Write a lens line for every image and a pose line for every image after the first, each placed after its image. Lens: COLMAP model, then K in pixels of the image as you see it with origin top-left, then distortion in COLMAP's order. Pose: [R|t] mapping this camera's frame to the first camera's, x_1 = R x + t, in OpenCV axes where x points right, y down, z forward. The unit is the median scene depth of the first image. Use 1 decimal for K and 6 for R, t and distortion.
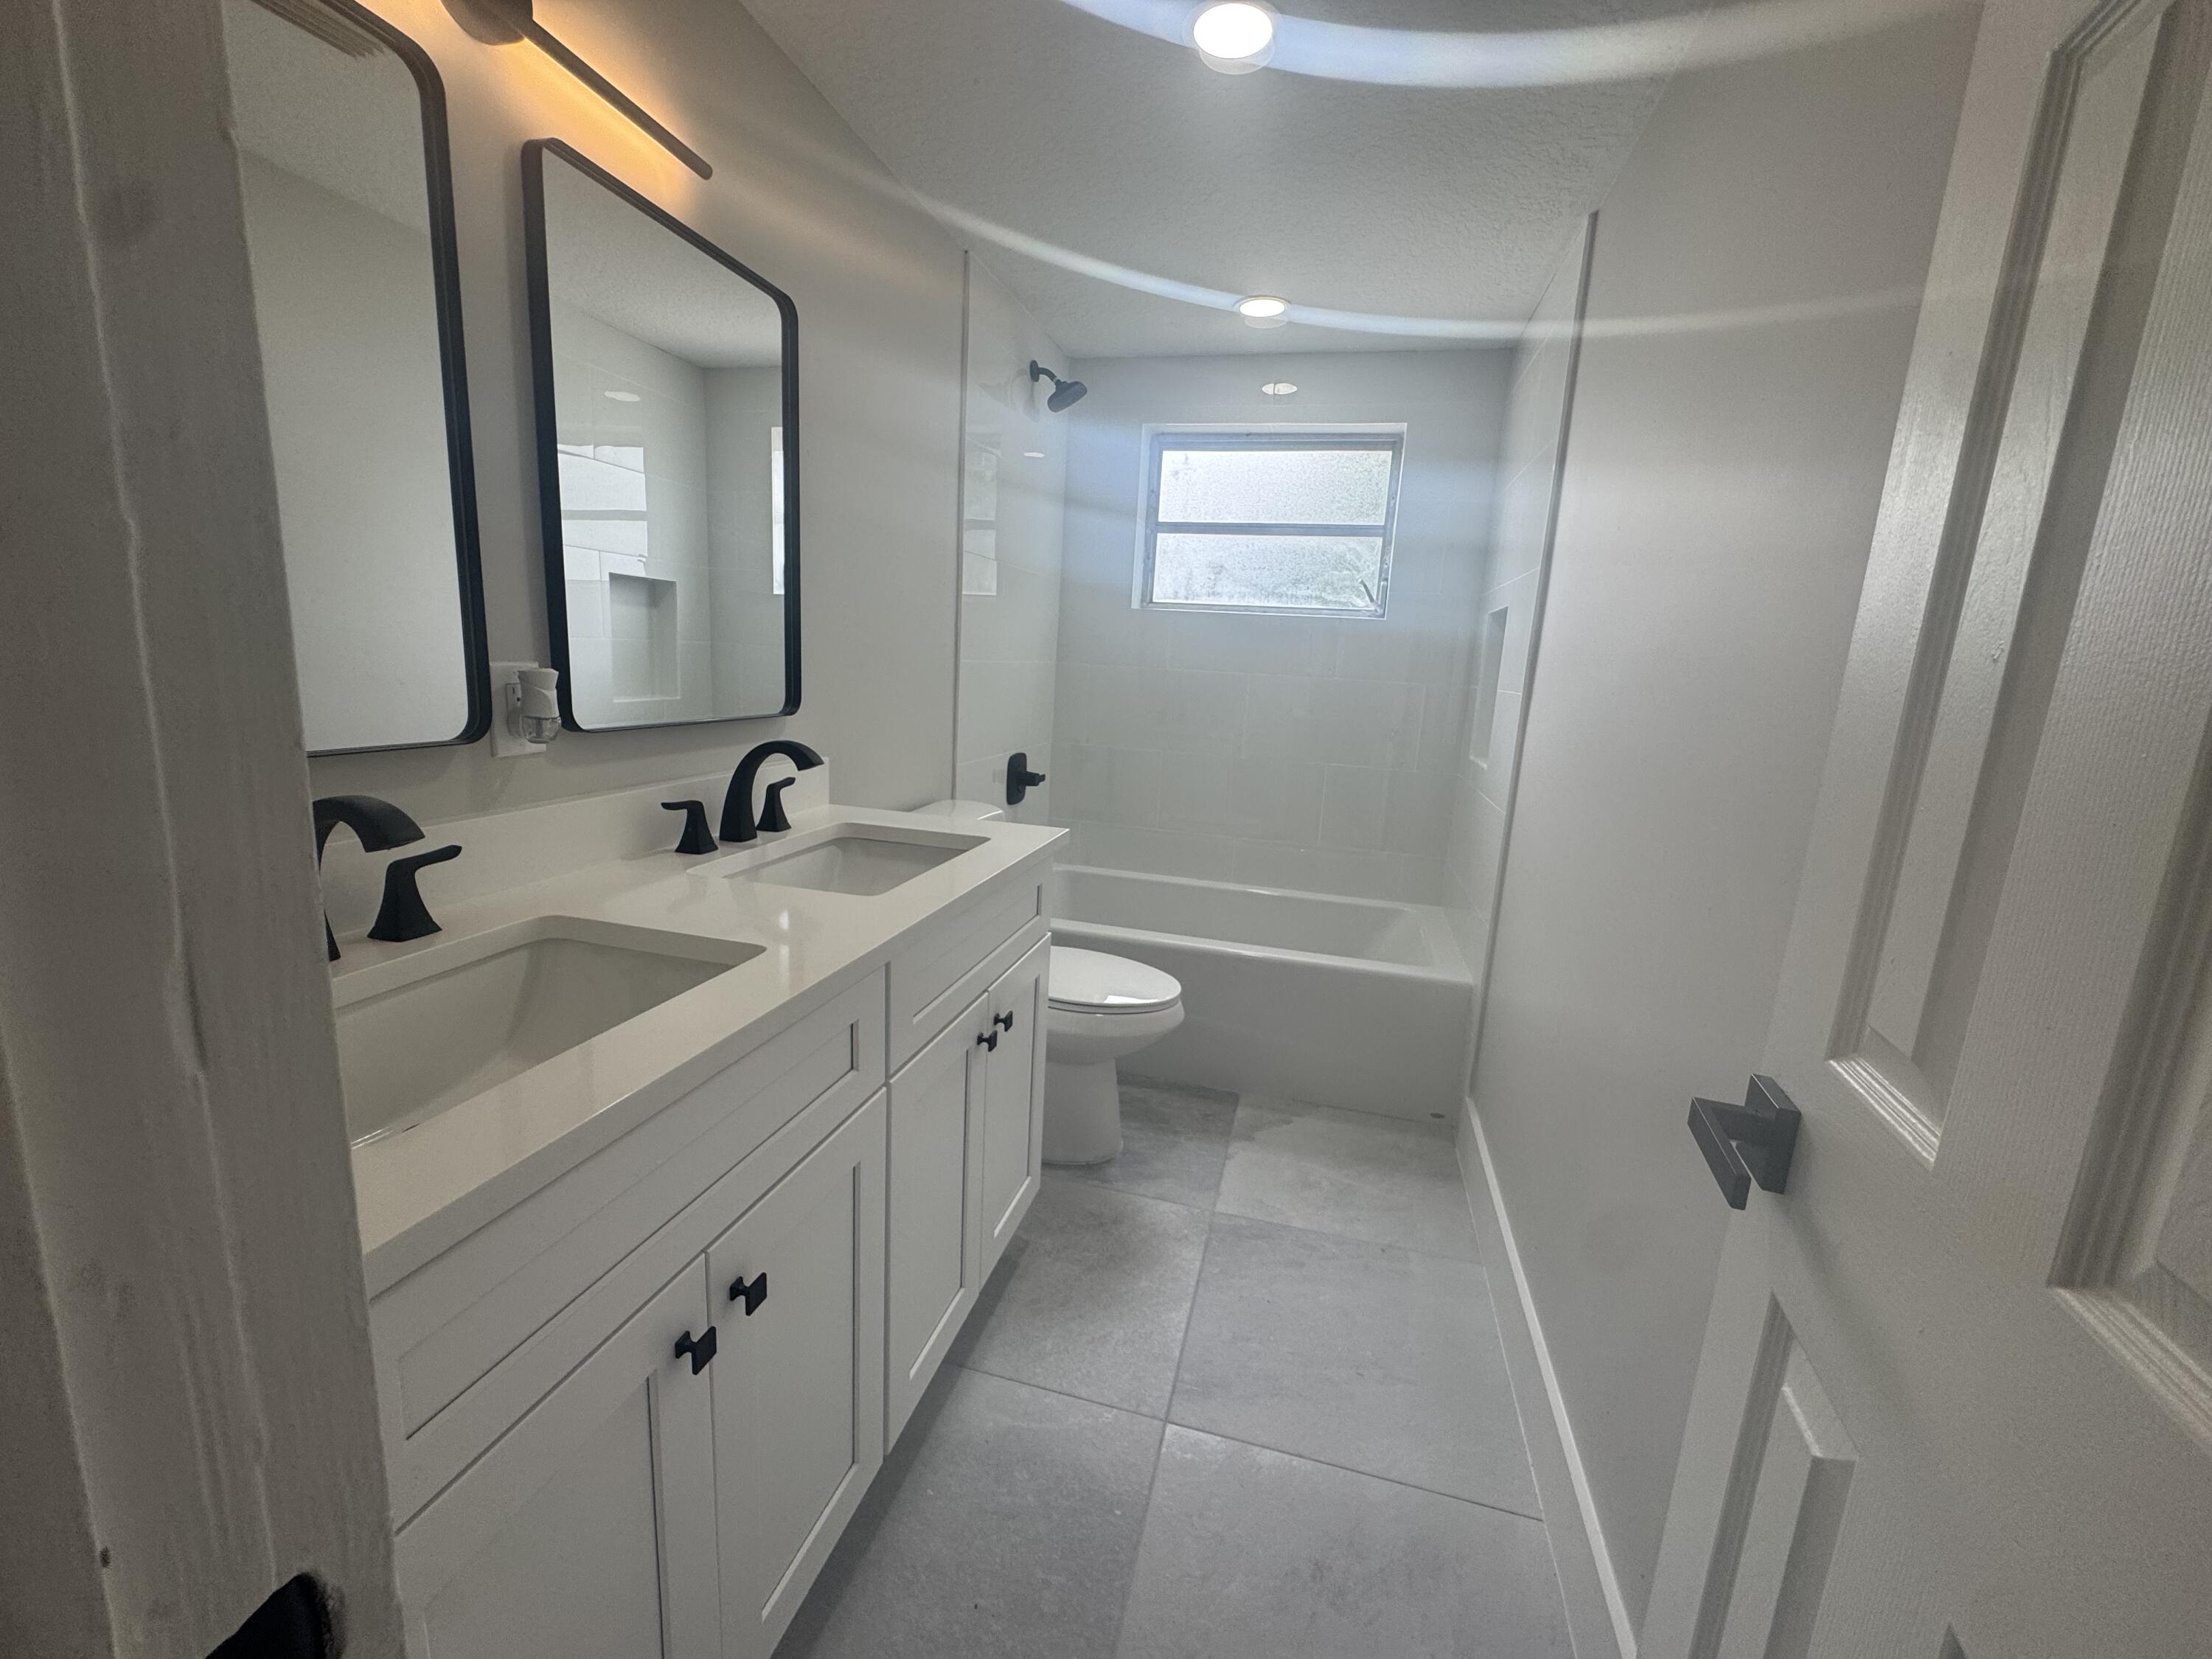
lens RADIAL K [[893.4, 0, 1102.7], [0, 893.4, 823.4], [0, 0, 1]] dist [0.001128, 0.001445]
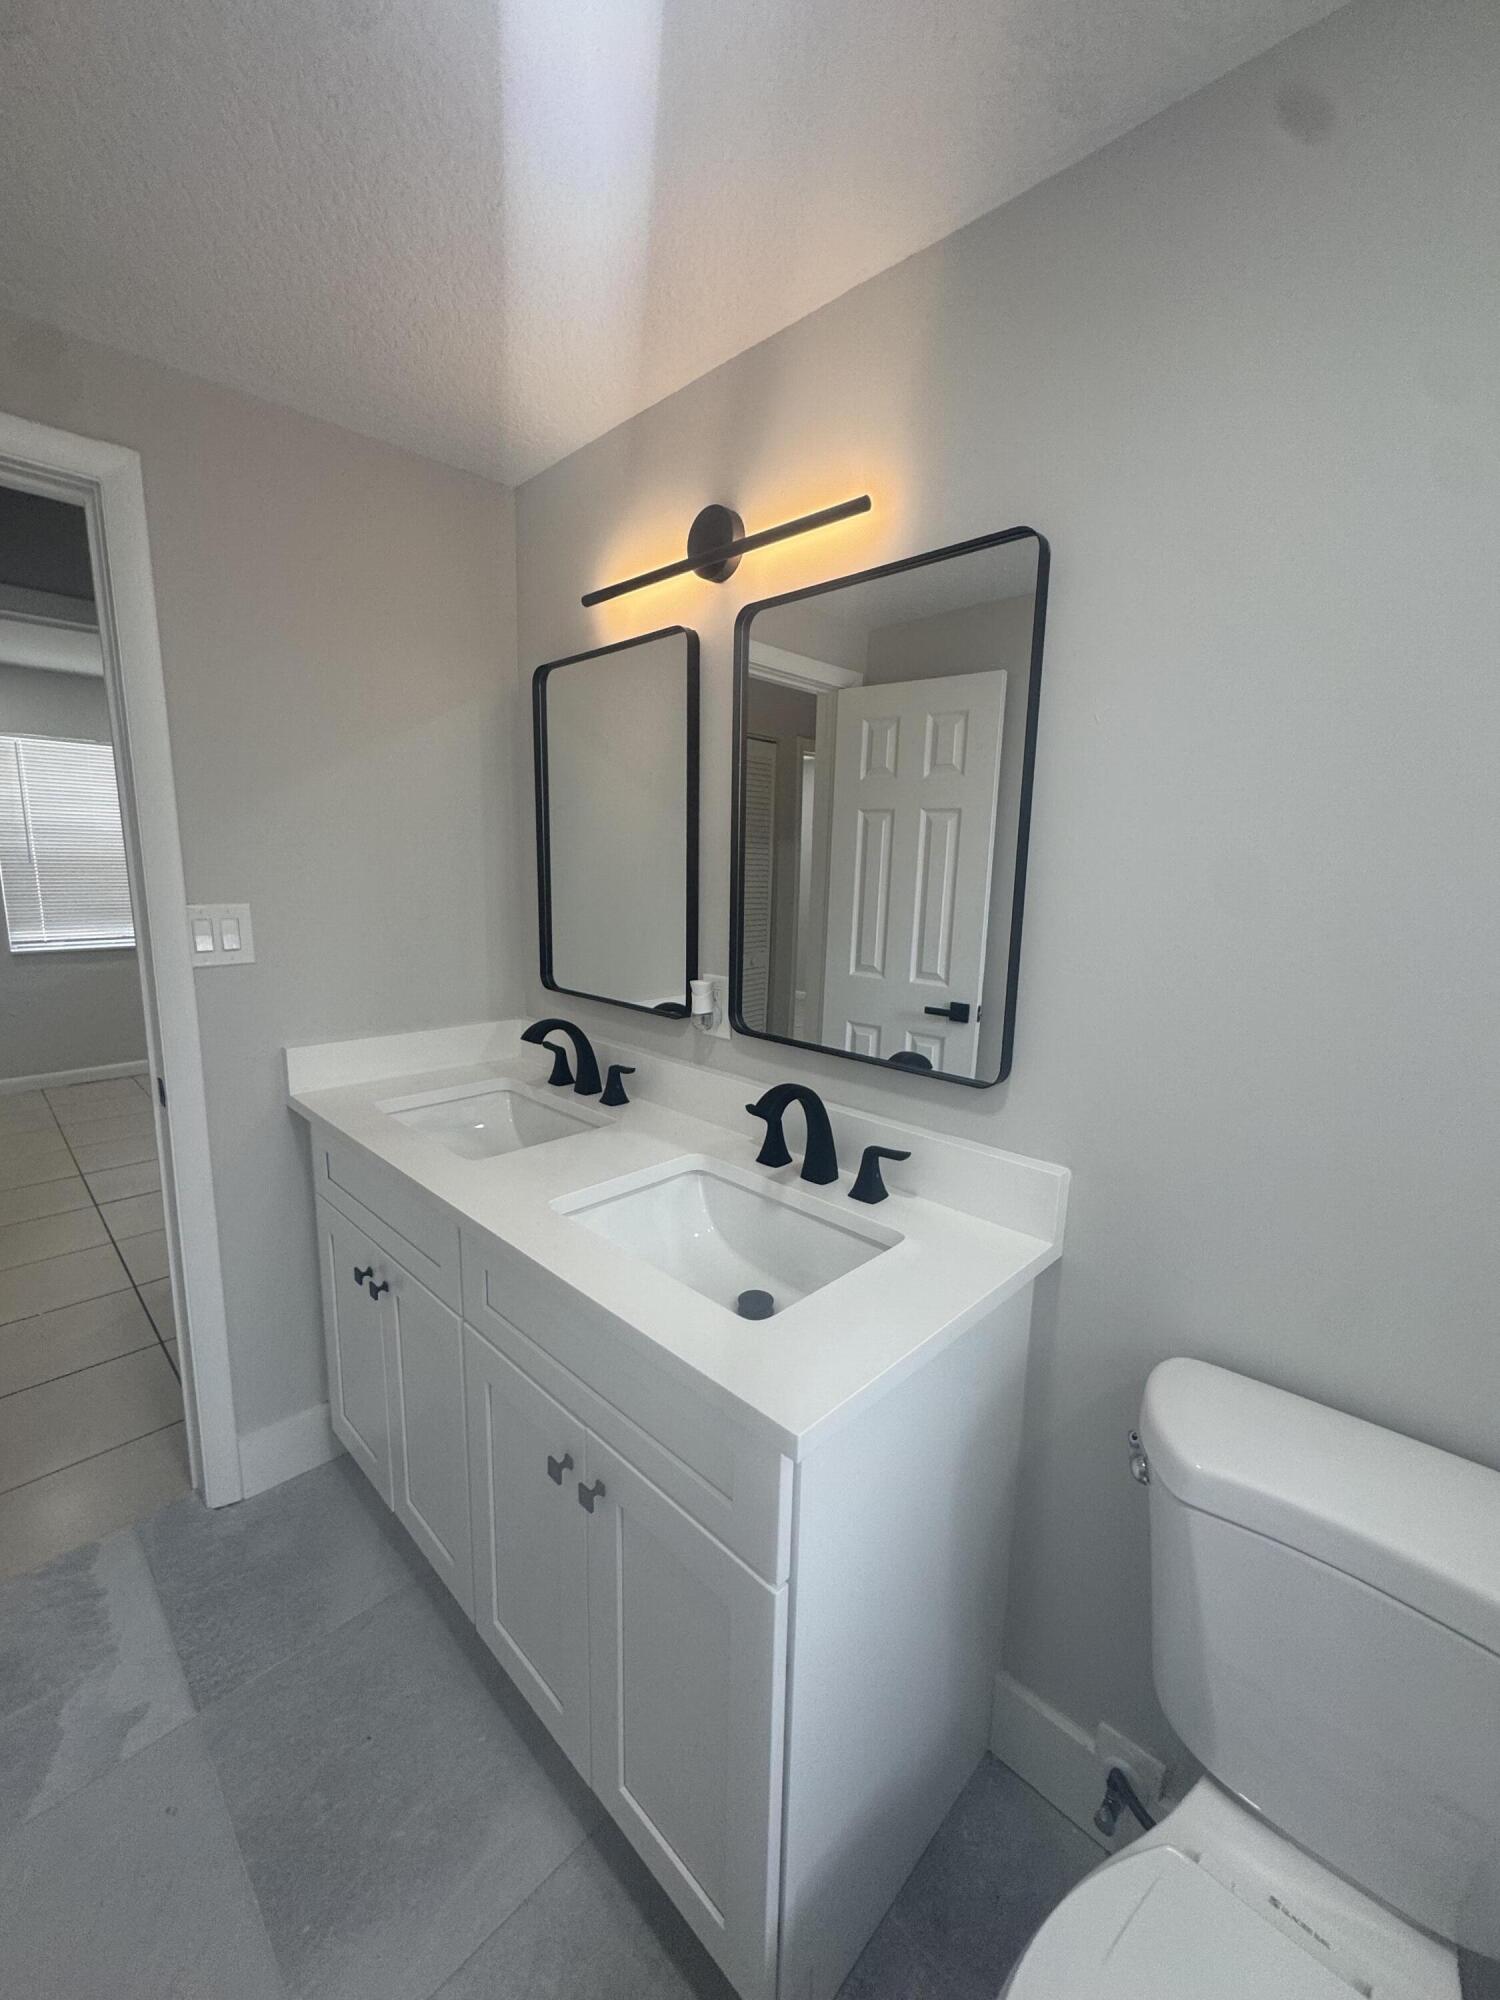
lens RADIAL K [[807.8, 0, 746.1], [0, 807.8, 1002.4], [0, 0, 1]] dist [0.001128, 0.001445]
pose [[-0.497116, 0.083828, -0.863625, 0.424554], [-0.216131, 0.951987, 0.216813, -0.387584], [0.840335, 0.294437, -0.455130, 1.472246]]
